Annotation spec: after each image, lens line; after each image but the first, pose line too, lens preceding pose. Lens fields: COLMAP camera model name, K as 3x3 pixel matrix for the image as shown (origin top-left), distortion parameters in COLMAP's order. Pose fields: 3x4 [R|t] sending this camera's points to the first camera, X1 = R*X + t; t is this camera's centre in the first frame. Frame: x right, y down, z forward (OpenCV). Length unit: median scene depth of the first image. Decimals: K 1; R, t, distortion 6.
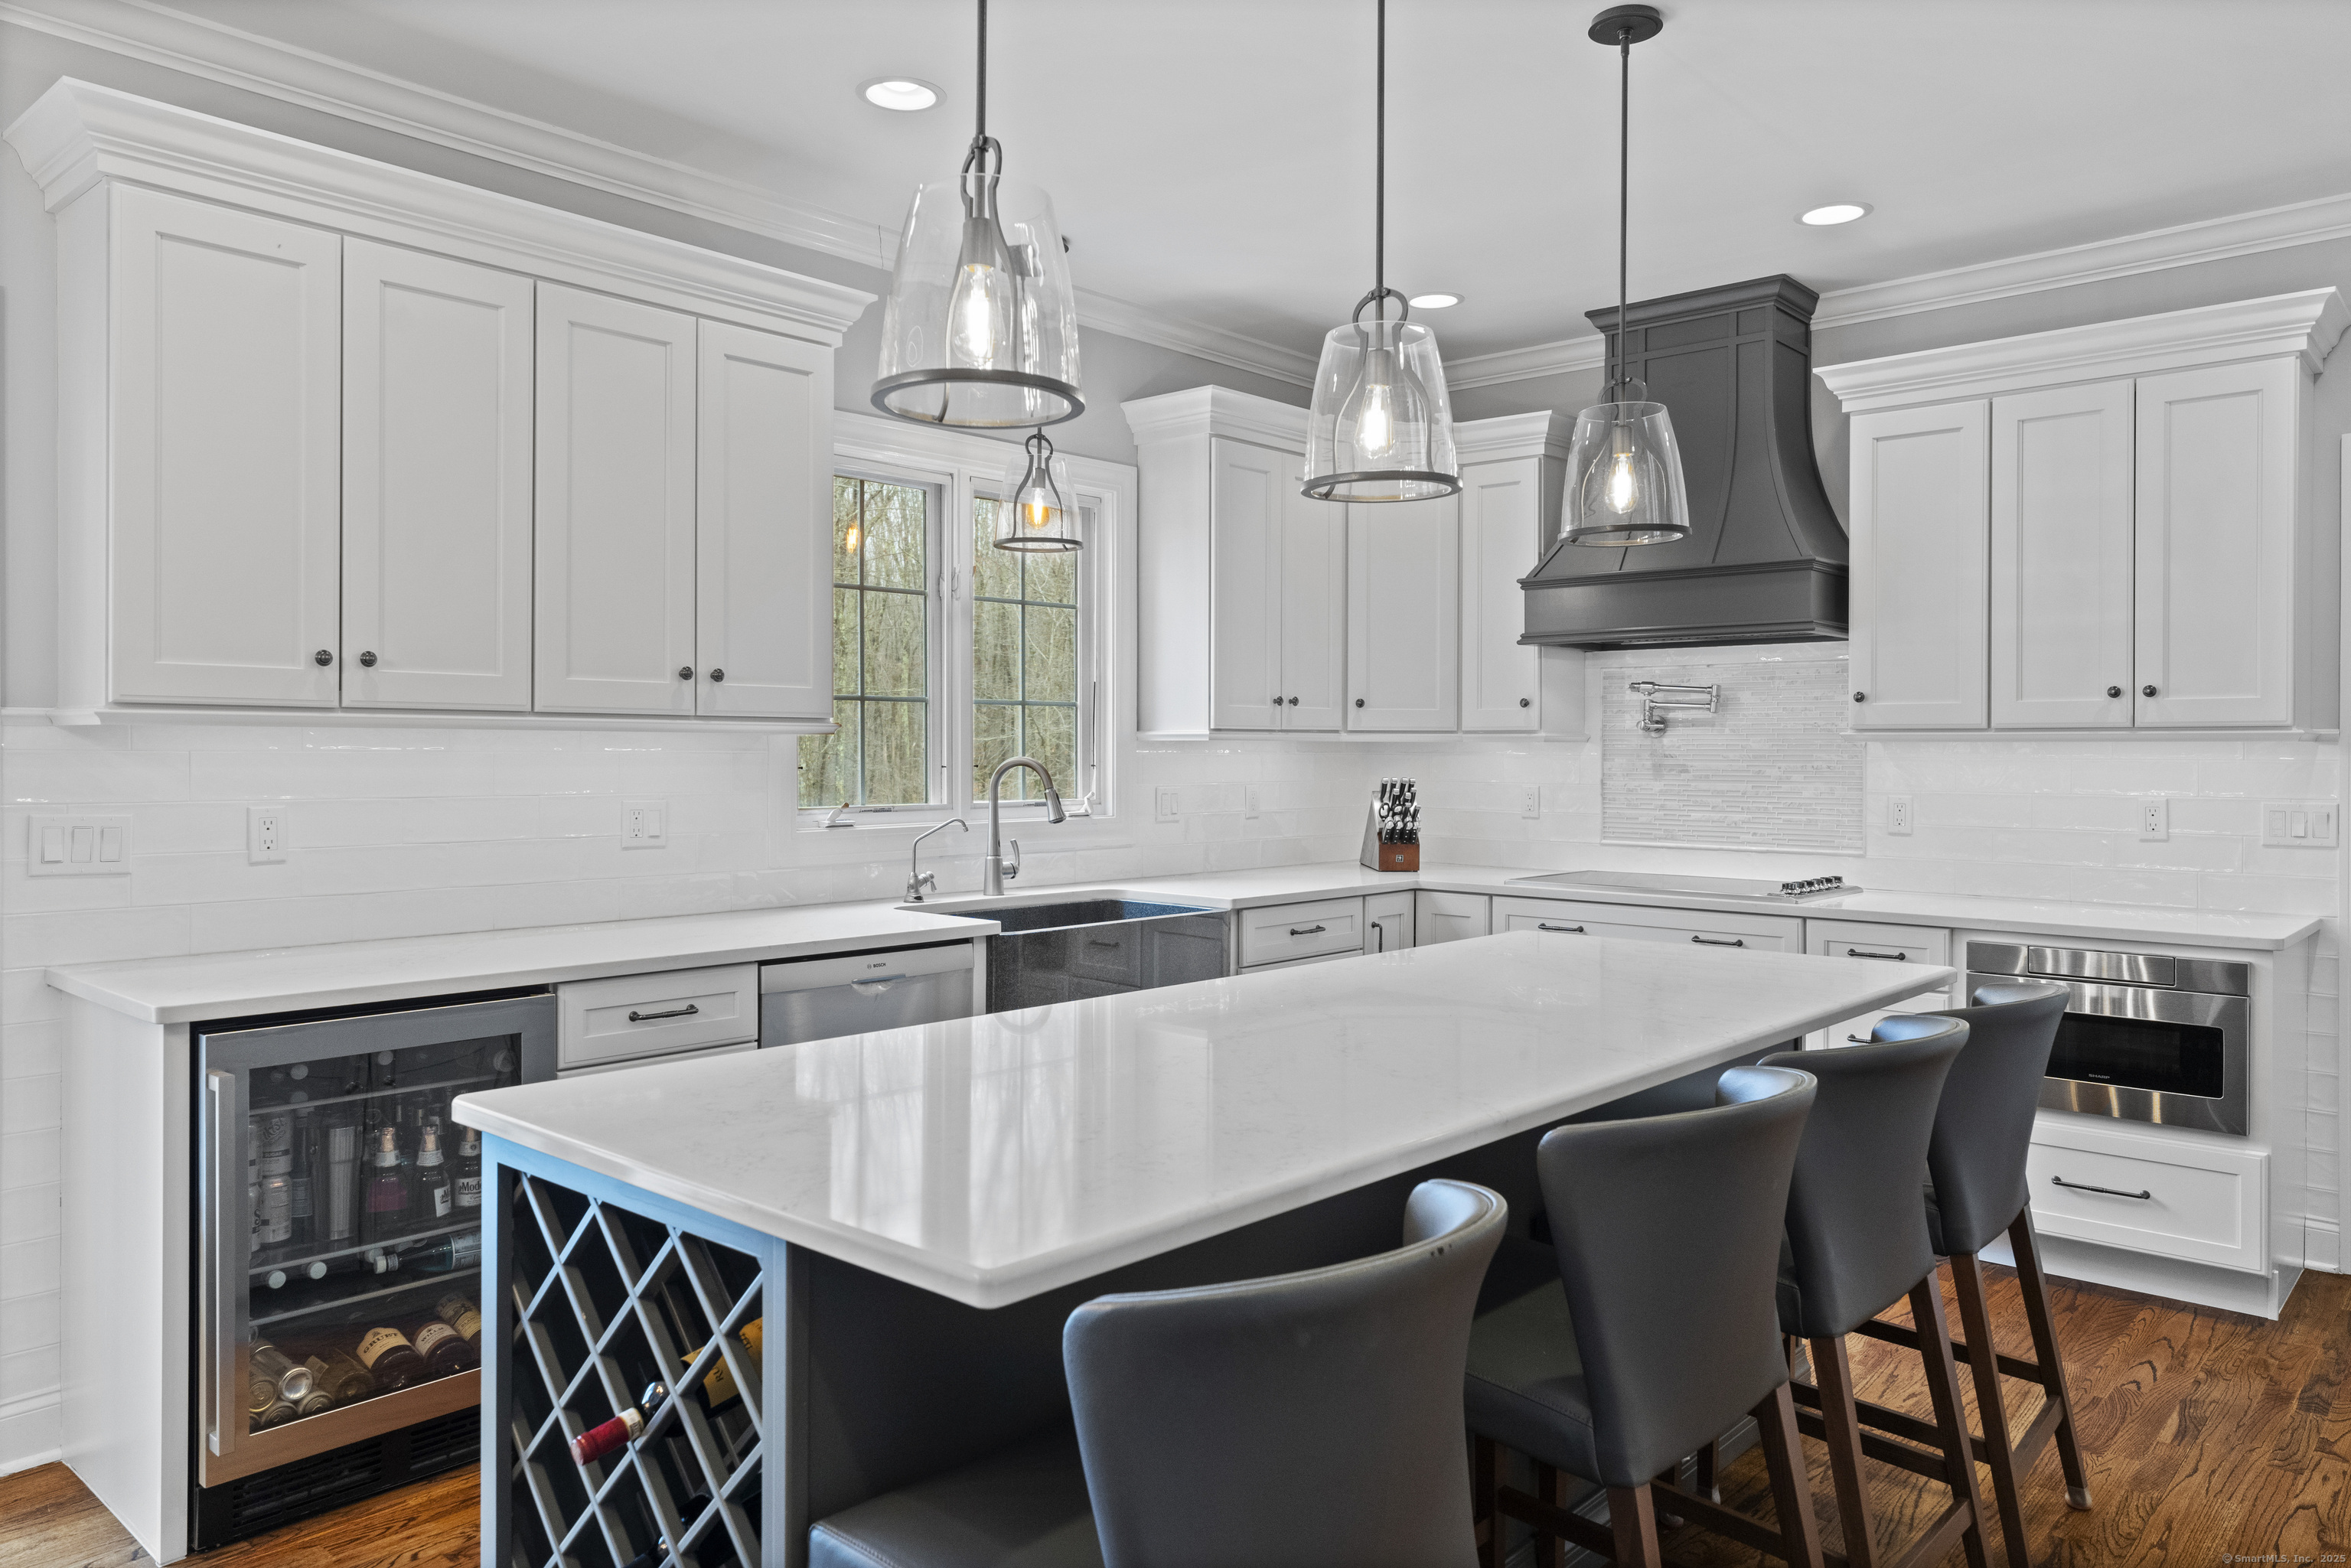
lens RADIAL K [[1589.5, 0, 1175.3], [0, 1589.5, 751.8], [0, 0, 1]] dist [0.005276, 0.002481]
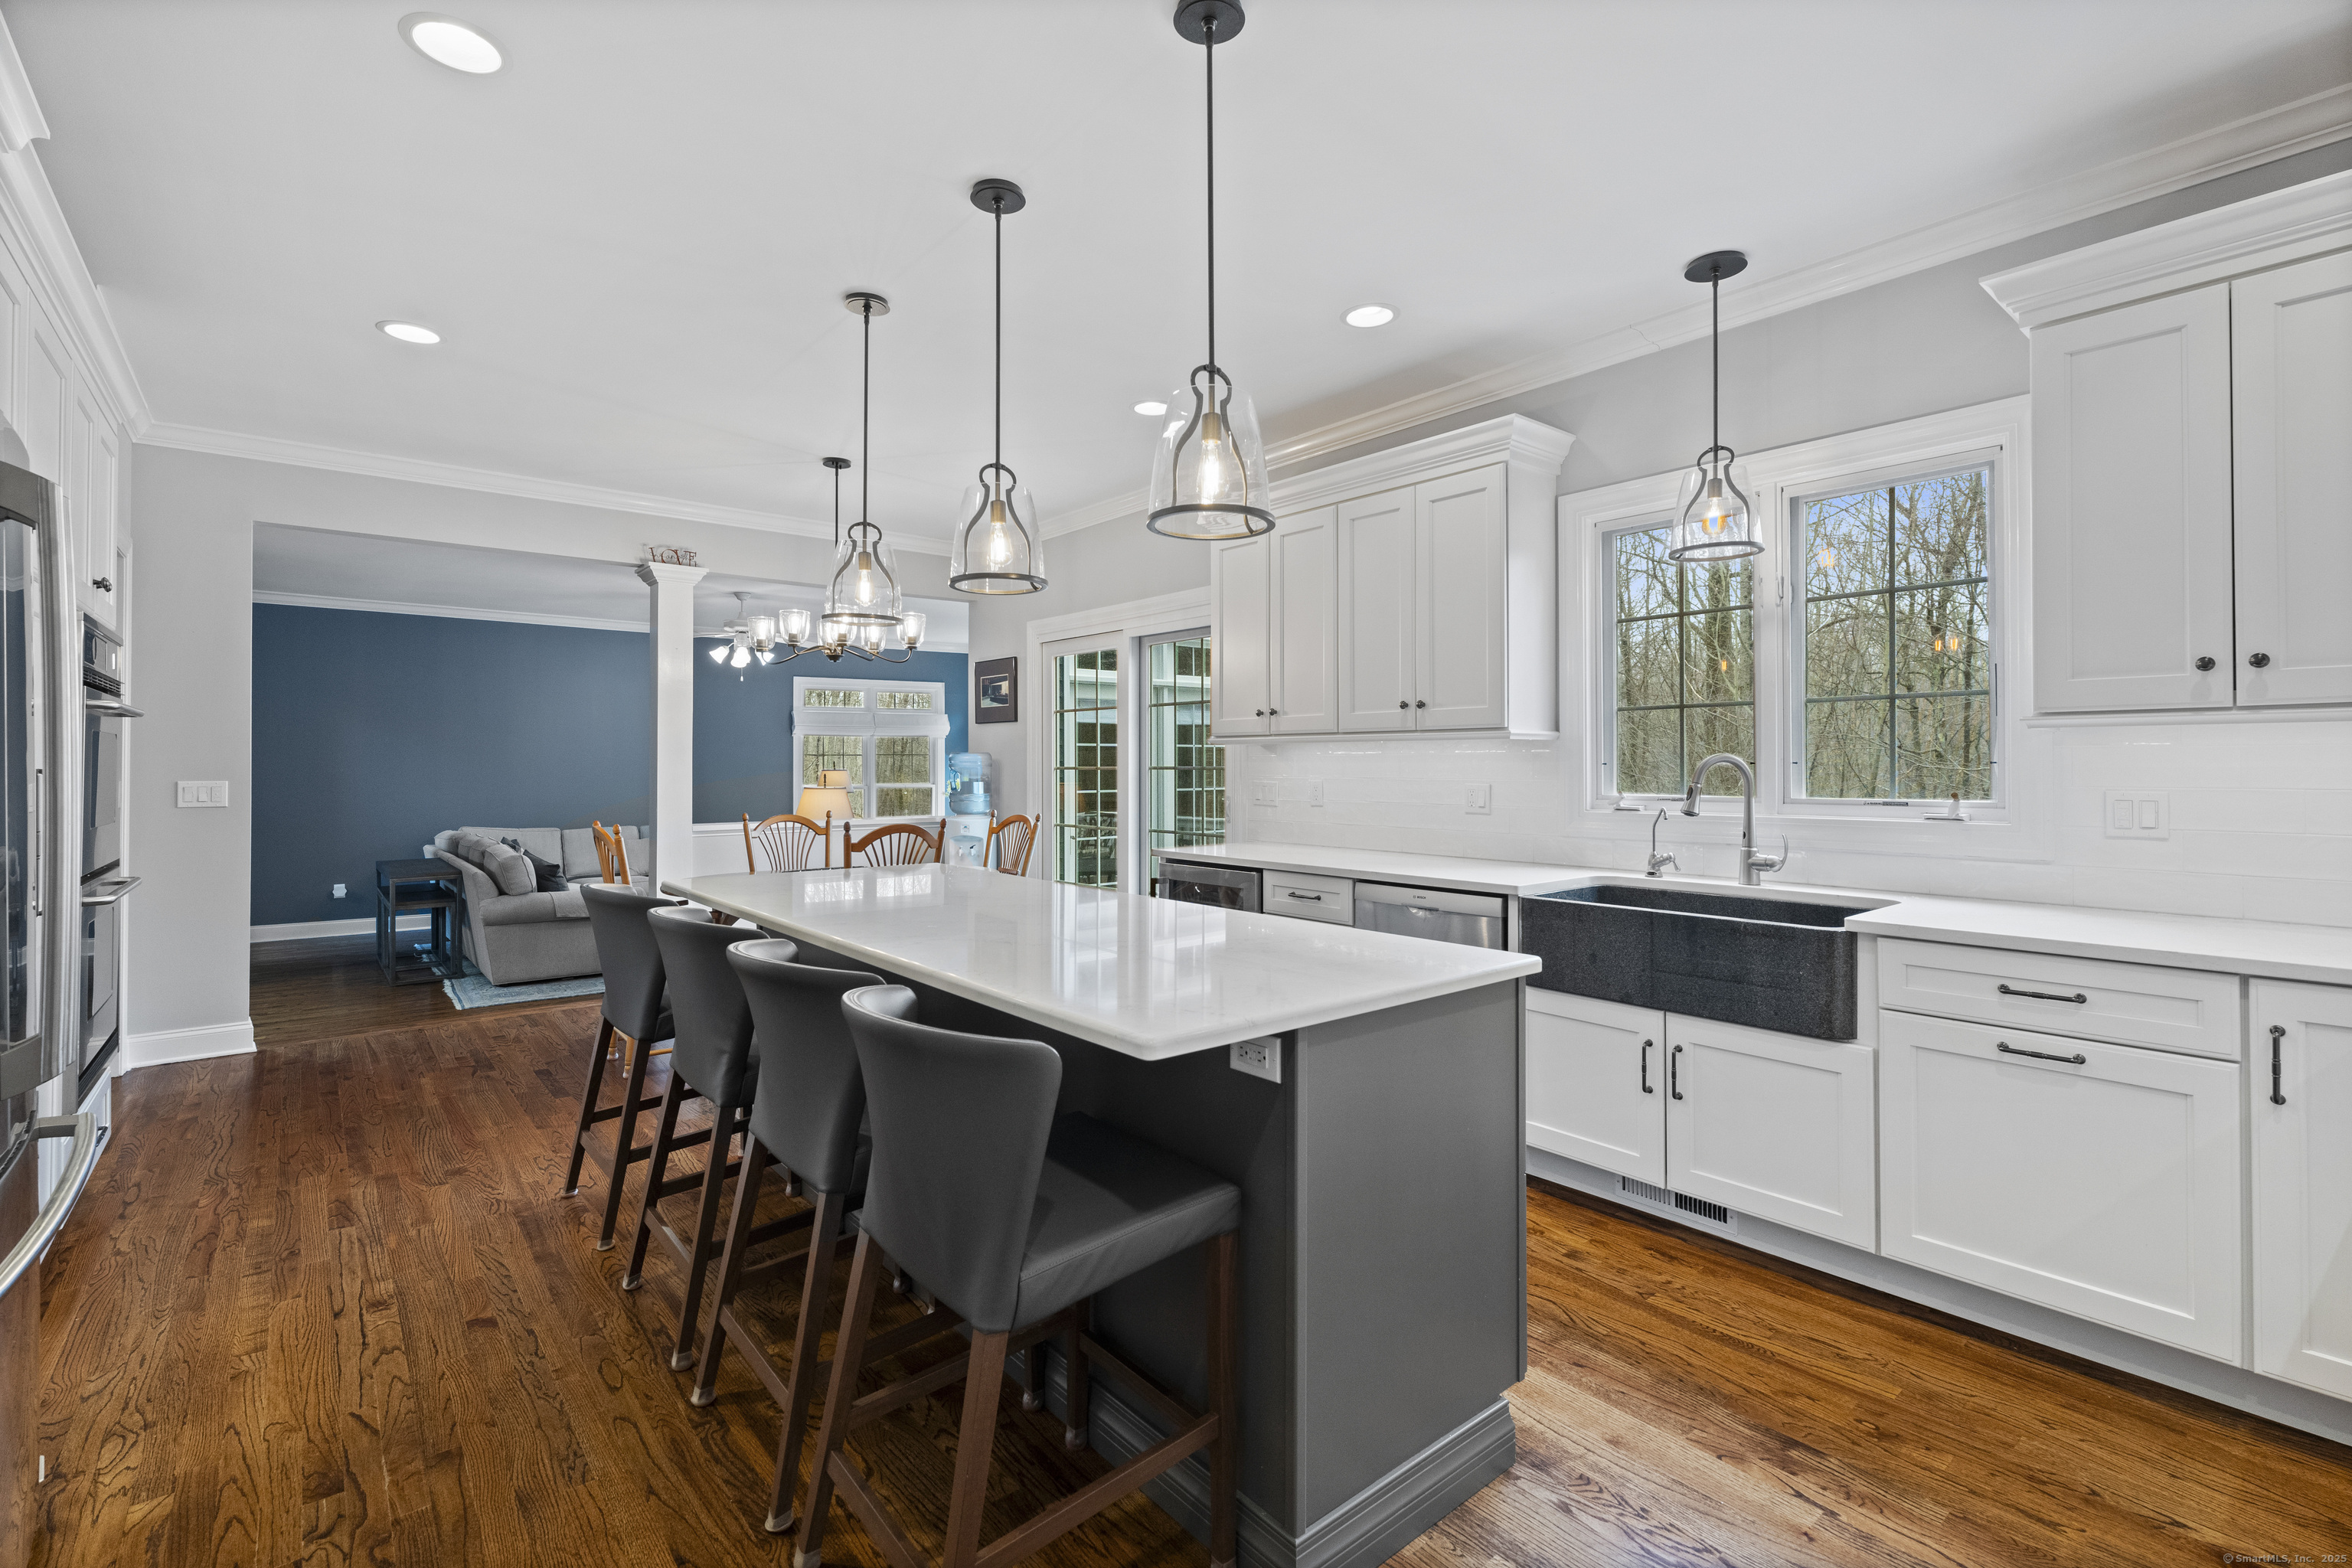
lens RADIAL K [[1059.1, 0, 1177.7], [0, 1059.1, 754.5], [0, 0, 1]] dist [0.035827, -0.000145]
pose [[-0.149107, -0.003308, -0.988816, 0.609176], [0.010021, 0.999938, -0.004857, 0.003113], [0.988770, -0.010633, -0.149064, 0.683854]]
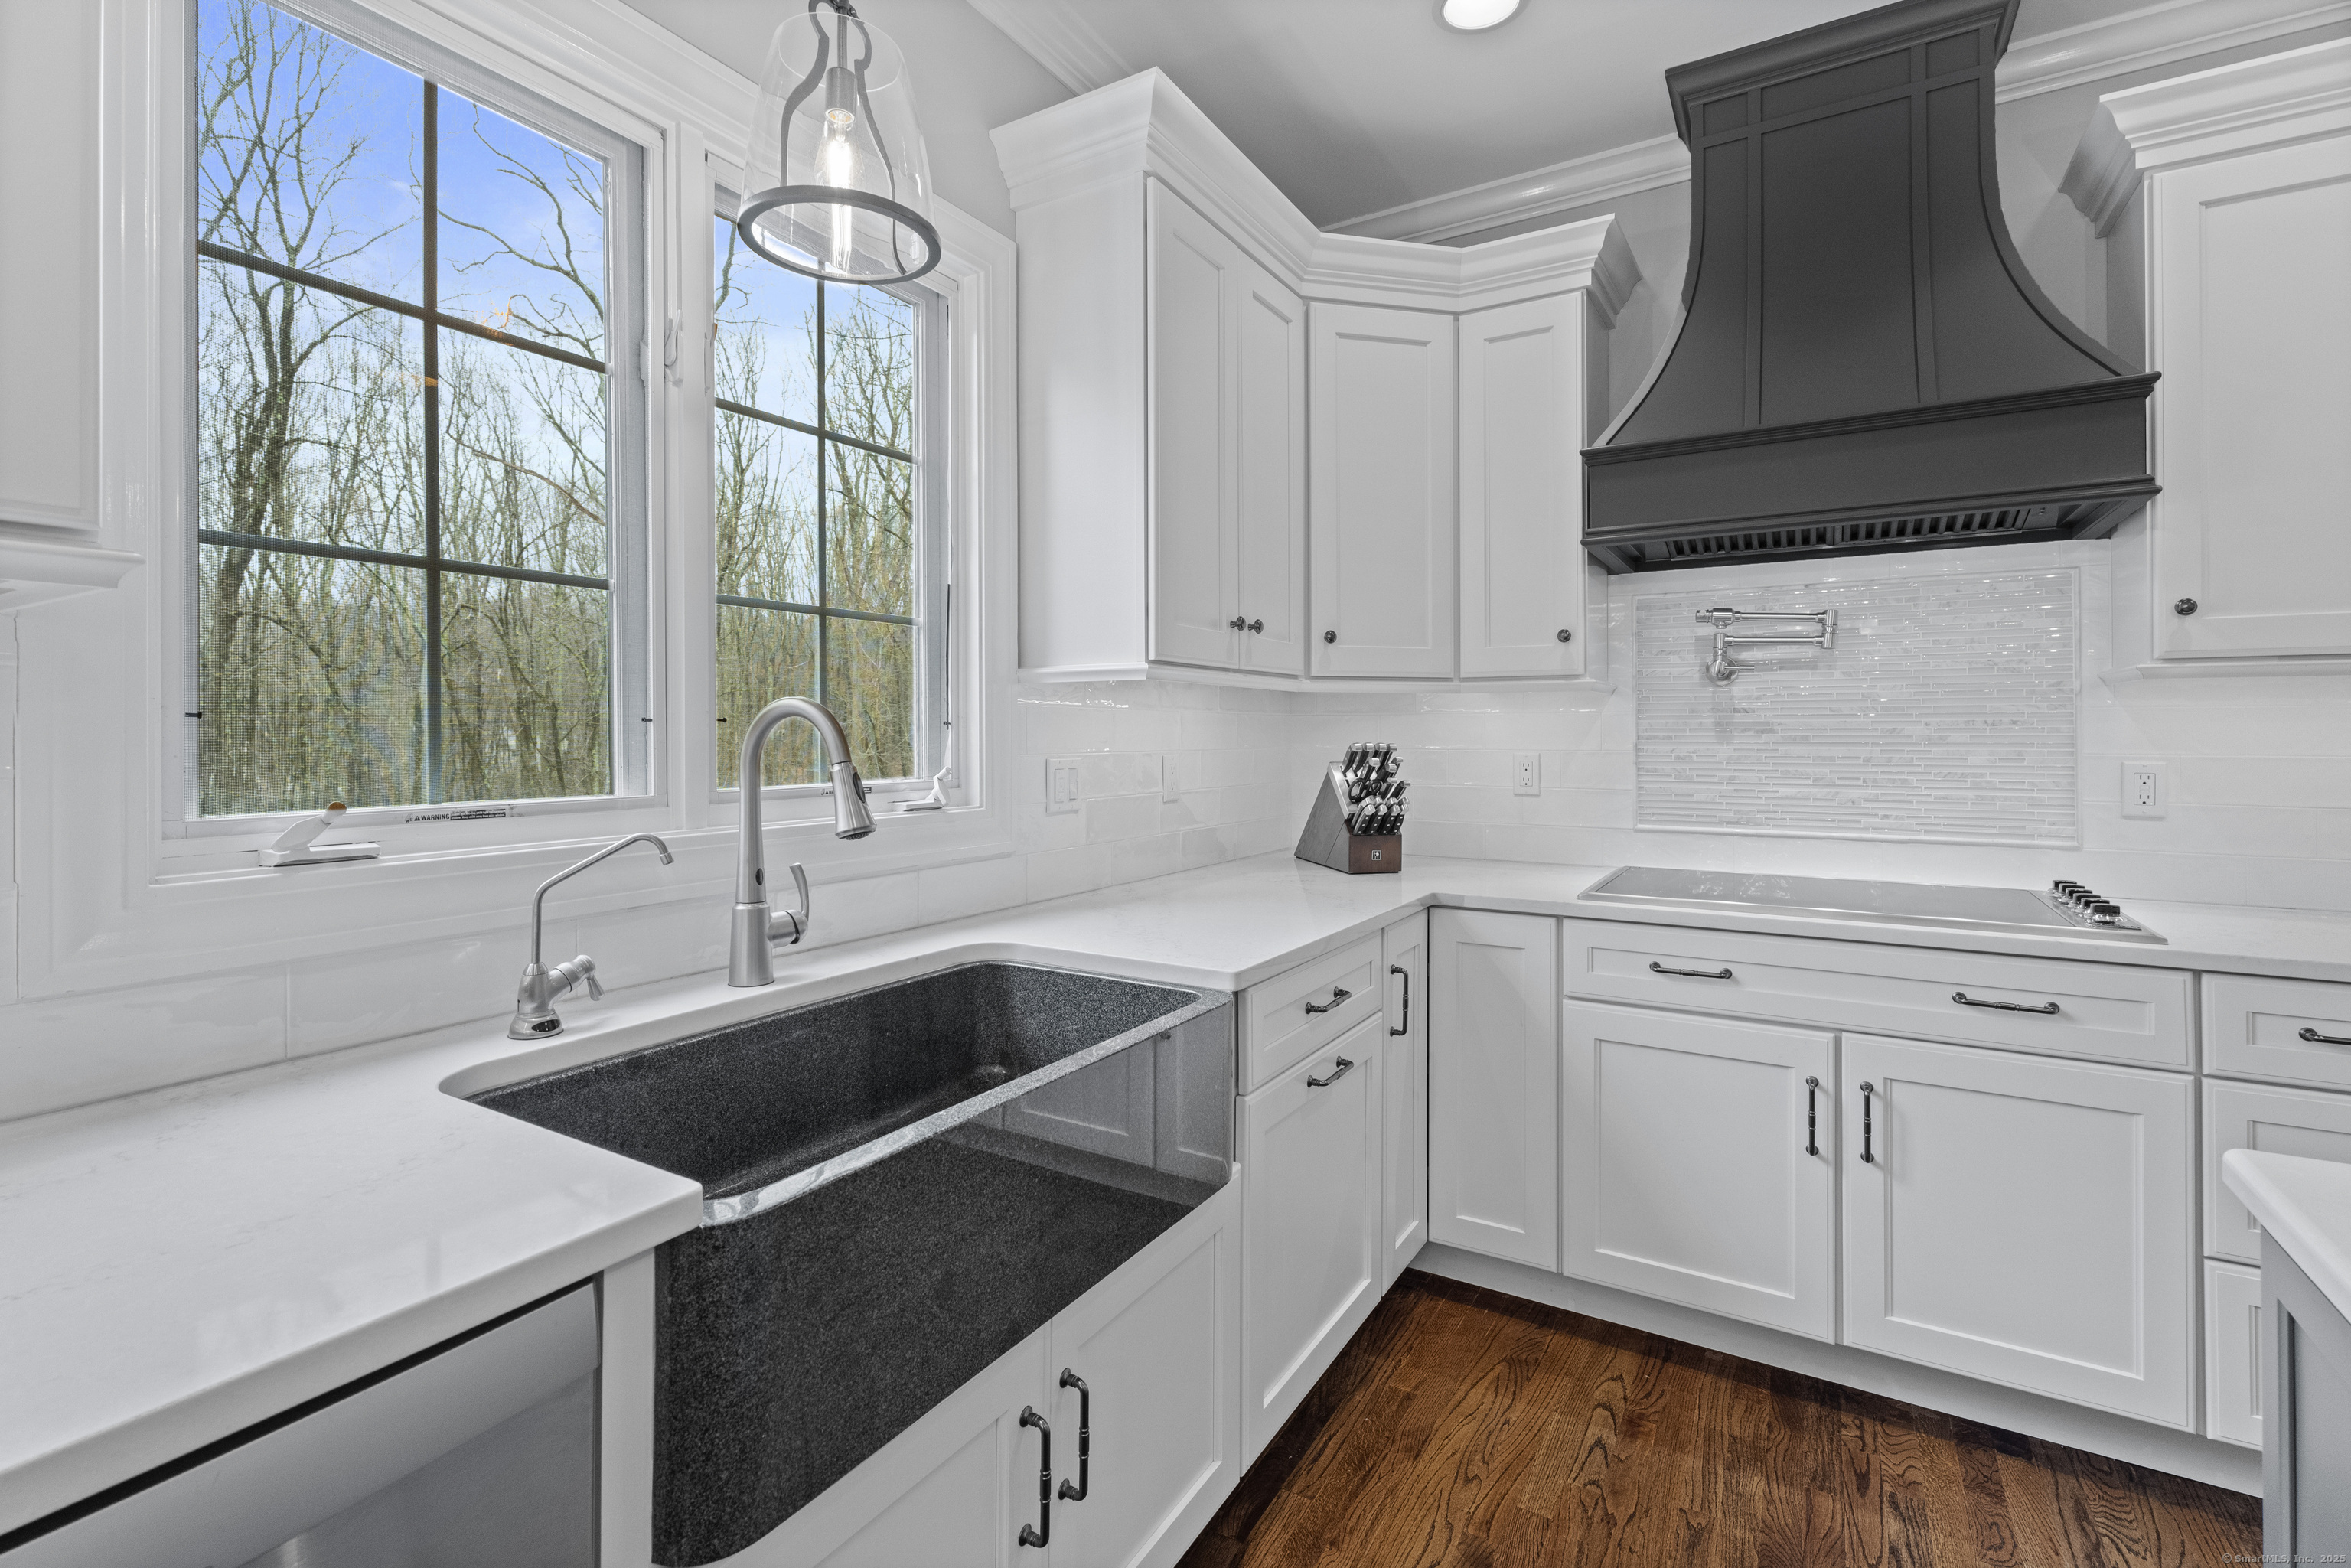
lens RADIAL K [[1069.7, 0, 1166.8], [0, 1069.7, 734.2], [0, 0, 1]] dist [0.001735, 0.000135]
pose [[0.983654, -0.004280, 0.180019, -0.044697], [0.004568, 0.999989, -0.001184, 0.014172], [-0.180012, 0.001987, 0.983662, 0.613351]]
